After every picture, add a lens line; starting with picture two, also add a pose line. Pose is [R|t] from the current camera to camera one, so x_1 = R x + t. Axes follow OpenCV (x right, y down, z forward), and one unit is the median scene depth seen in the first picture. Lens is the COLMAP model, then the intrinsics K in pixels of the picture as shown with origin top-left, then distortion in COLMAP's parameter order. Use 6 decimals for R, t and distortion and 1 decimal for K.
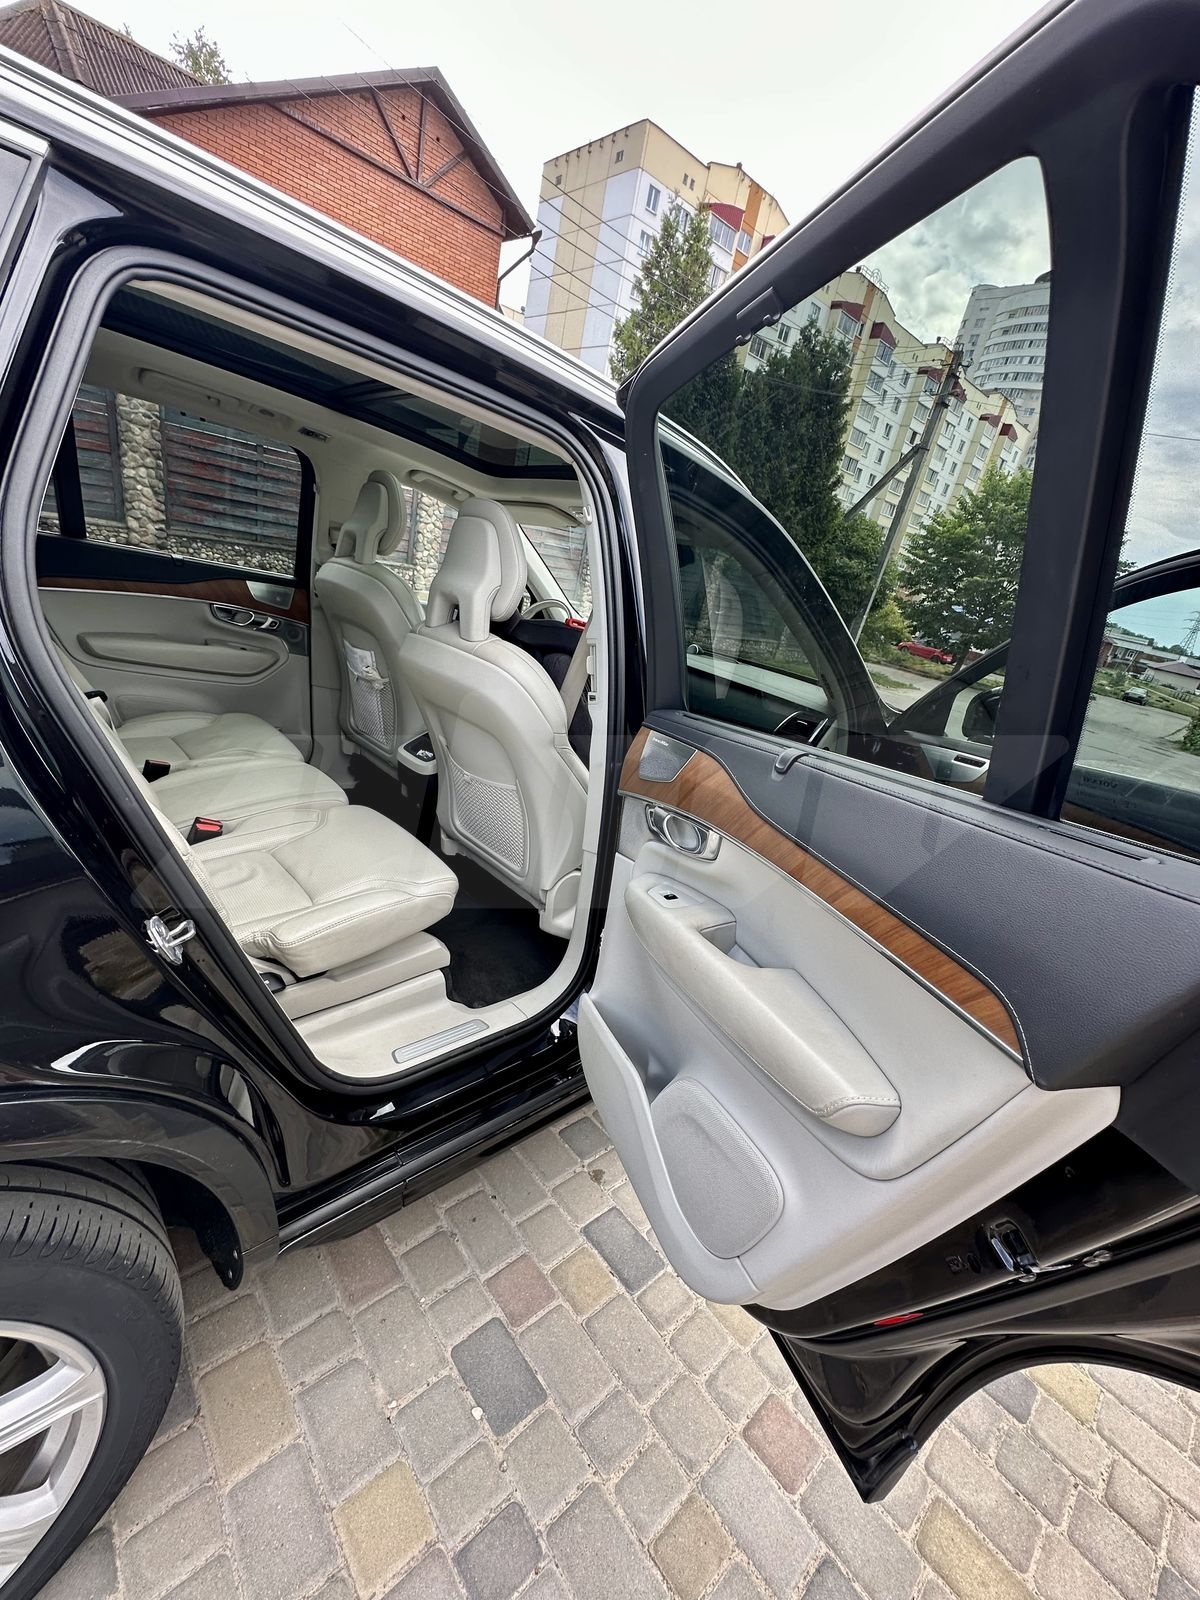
lens RADIAL K [[651.2, 0, 600.0], [0, 651.2, 800.0], [0, 0, 1]] dist [0.006522, -0.000625]
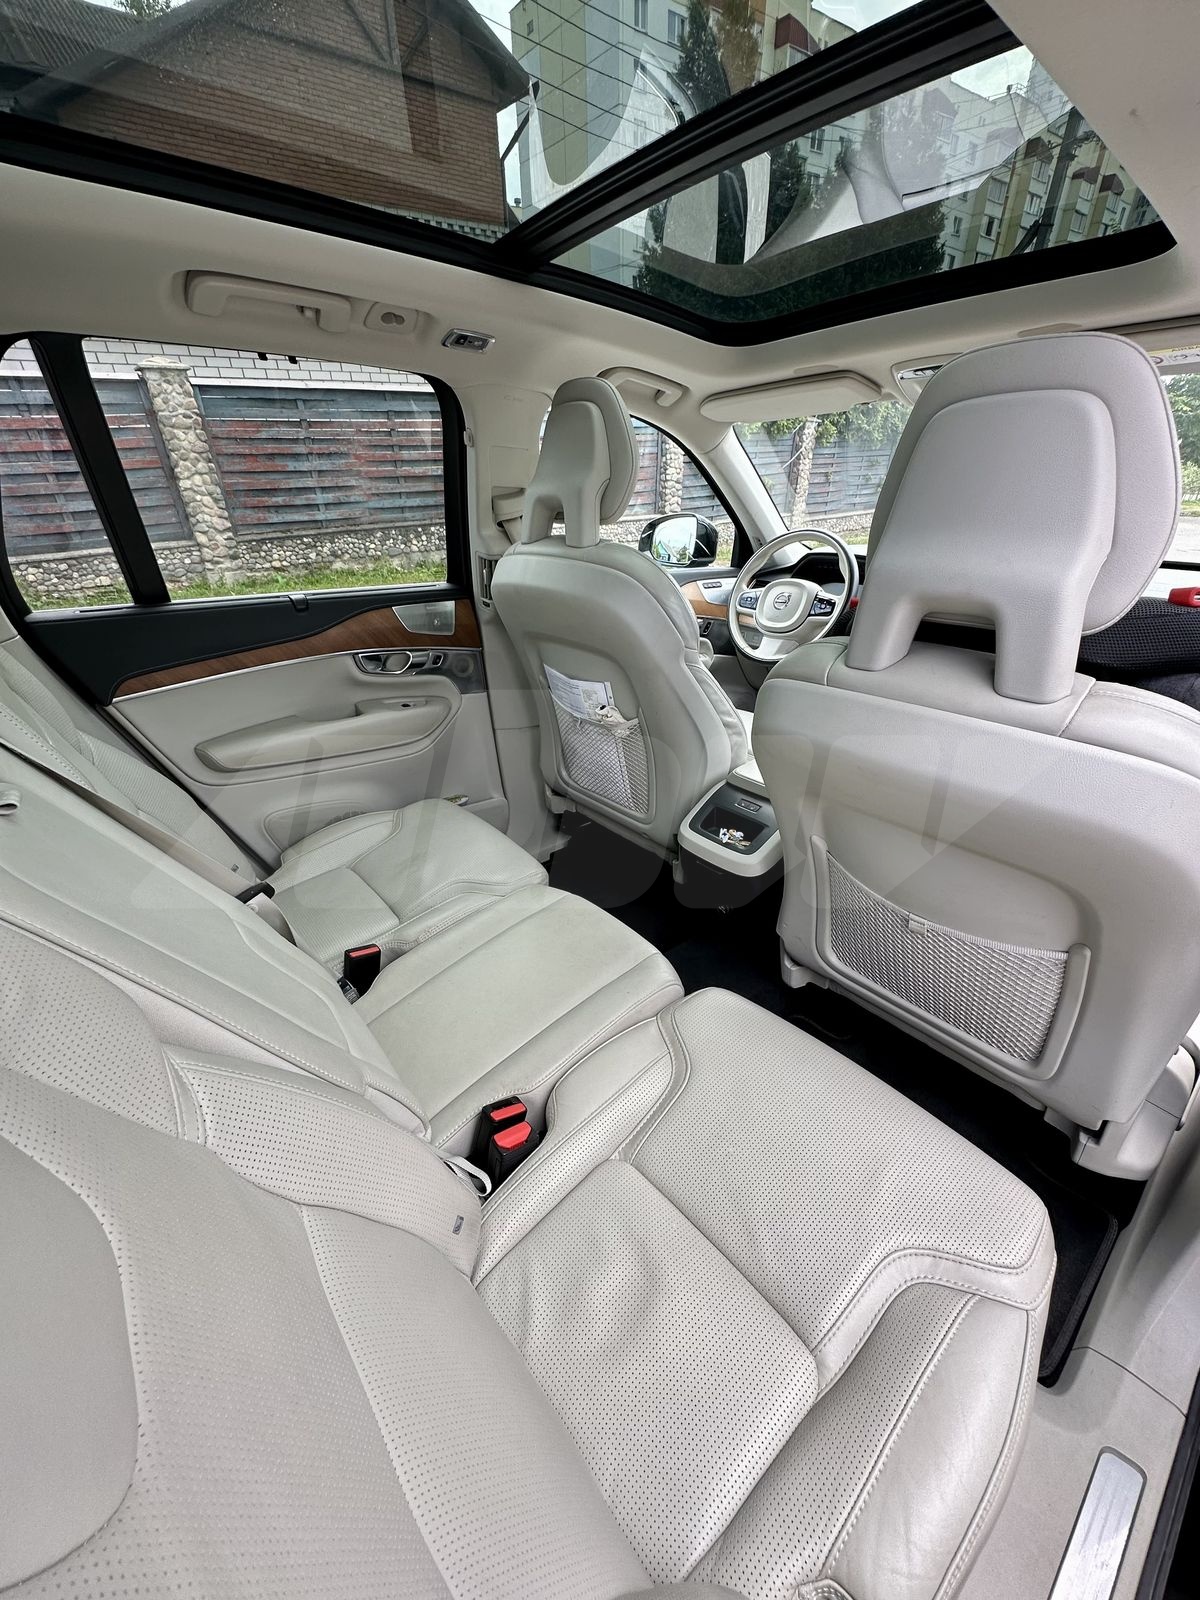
lens RADIAL K [[651.2, 0, 600.0], [0, 651.2, 800.0], [0, 0, 1]] dist [0.006522, -0.000625]
pose [[0.976134, -0.160690, -0.146088, -0.065806], [0.176557, 0.978887, 0.102995, -0.042545], [0.126454, -0.126330, 0.983895, 0.084039]]
